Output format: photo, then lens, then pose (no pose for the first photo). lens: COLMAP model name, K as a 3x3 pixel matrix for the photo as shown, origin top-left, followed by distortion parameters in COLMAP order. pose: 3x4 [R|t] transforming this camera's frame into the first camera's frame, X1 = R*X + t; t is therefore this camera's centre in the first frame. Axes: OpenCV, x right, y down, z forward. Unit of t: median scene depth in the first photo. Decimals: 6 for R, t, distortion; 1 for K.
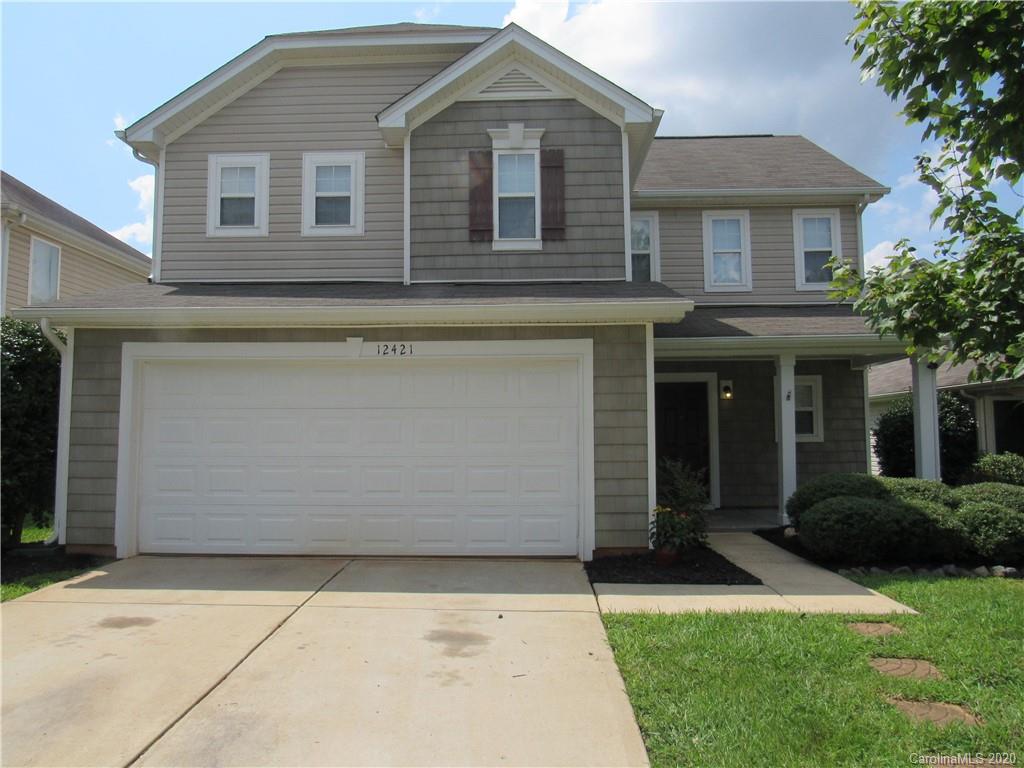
lens RADIAL K [[725.6, 0, 509.5], [0, 725.6, 387.4], [0, 0, 1]] dist [-0.028494, 0.002039]
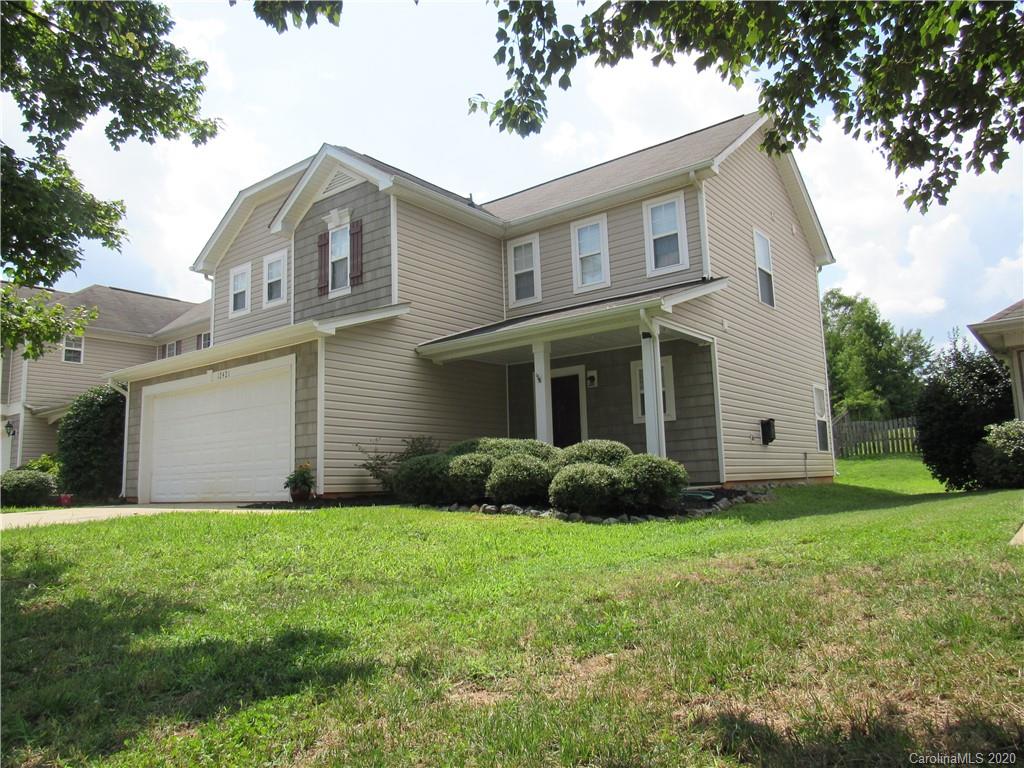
lens RADIAL K [[719.3, 0, 512.0], [0, 719.3, 384.0], [0, 0, 1]] dist [-0.008617, -0.001032]
pose [[0.803844, -0.098414, -0.586642, 1.088495], [0.065082, 0.994849, -0.077715, 0.113279], [0.591269, 0.024291, 0.806109, 0.063850]]
